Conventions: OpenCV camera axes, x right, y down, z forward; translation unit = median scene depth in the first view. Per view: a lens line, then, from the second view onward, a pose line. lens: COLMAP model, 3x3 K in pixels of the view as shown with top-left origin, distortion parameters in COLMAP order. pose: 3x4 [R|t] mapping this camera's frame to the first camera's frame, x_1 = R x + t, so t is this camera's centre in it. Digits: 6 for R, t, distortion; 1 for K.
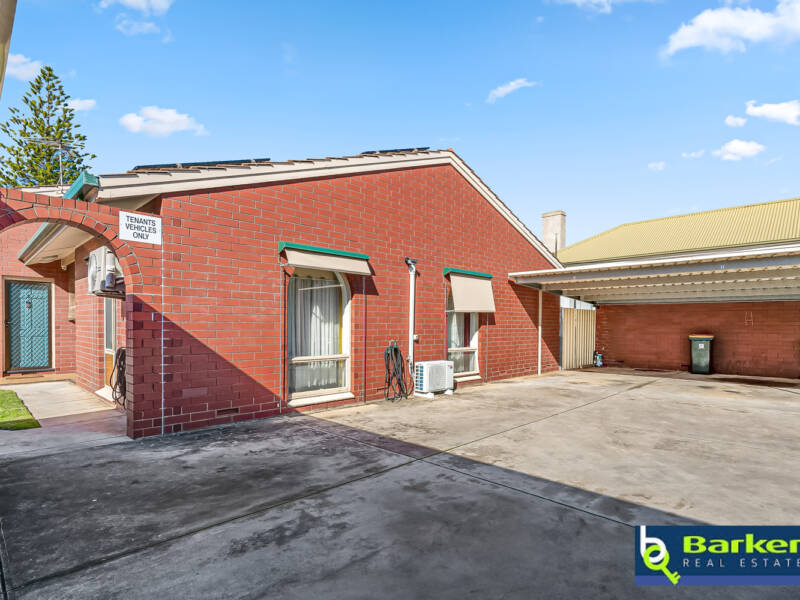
lens RADIAL K [[422.3, 0, 396.2], [0, 422.3, 330.3], [0, 0, 1]] dist [0.000928, -0.000005]
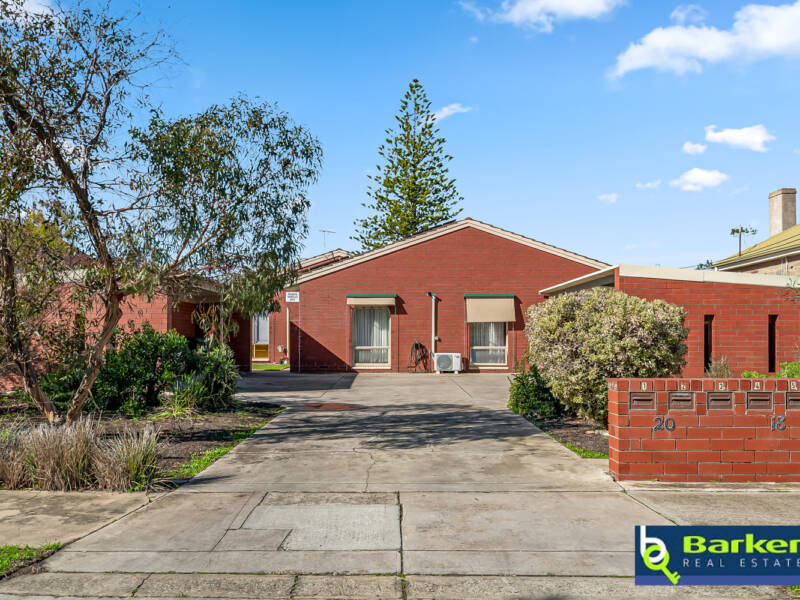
lens RADIAL K [[701.5, 0, 400.0], [0, 701.5, 300.0], [0, 0, 1]] dist [-0.005852, -0.002052]
pose [[0.708616, -0.044946, -0.704161, 2.135927], [-0.004625, 0.997652, -0.068333, 0.063486], [0.705579, 0.051678, 0.706745, -1.200861]]
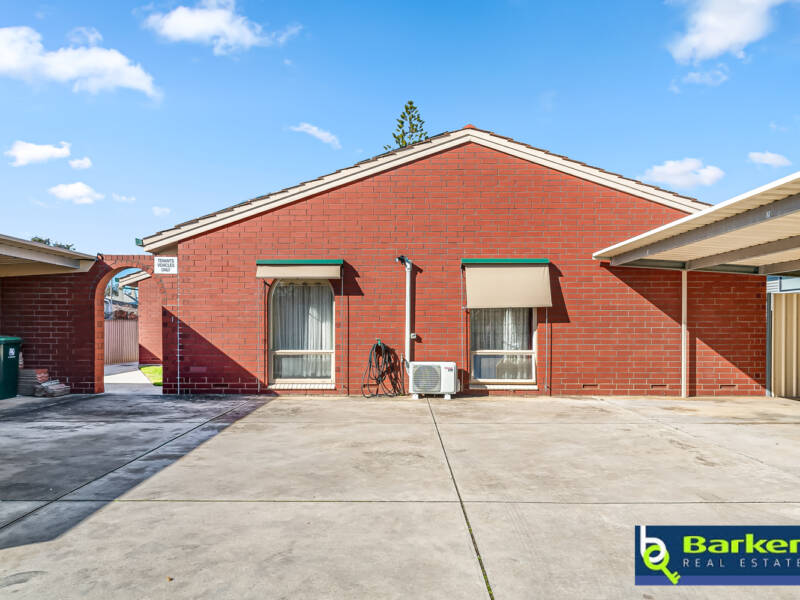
lens RADIAL K [[513.1, 0, 397.3], [0, 513.1, 322.6], [0, 0, 1]] dist [-0.001587, -0.000230]
pose [[0.699139, -0.012773, -0.714872, 0.963287], [-0.004299, 0.999747, -0.022067, 0.013696], [0.714973, 0.018501, 0.698907, 0.172605]]
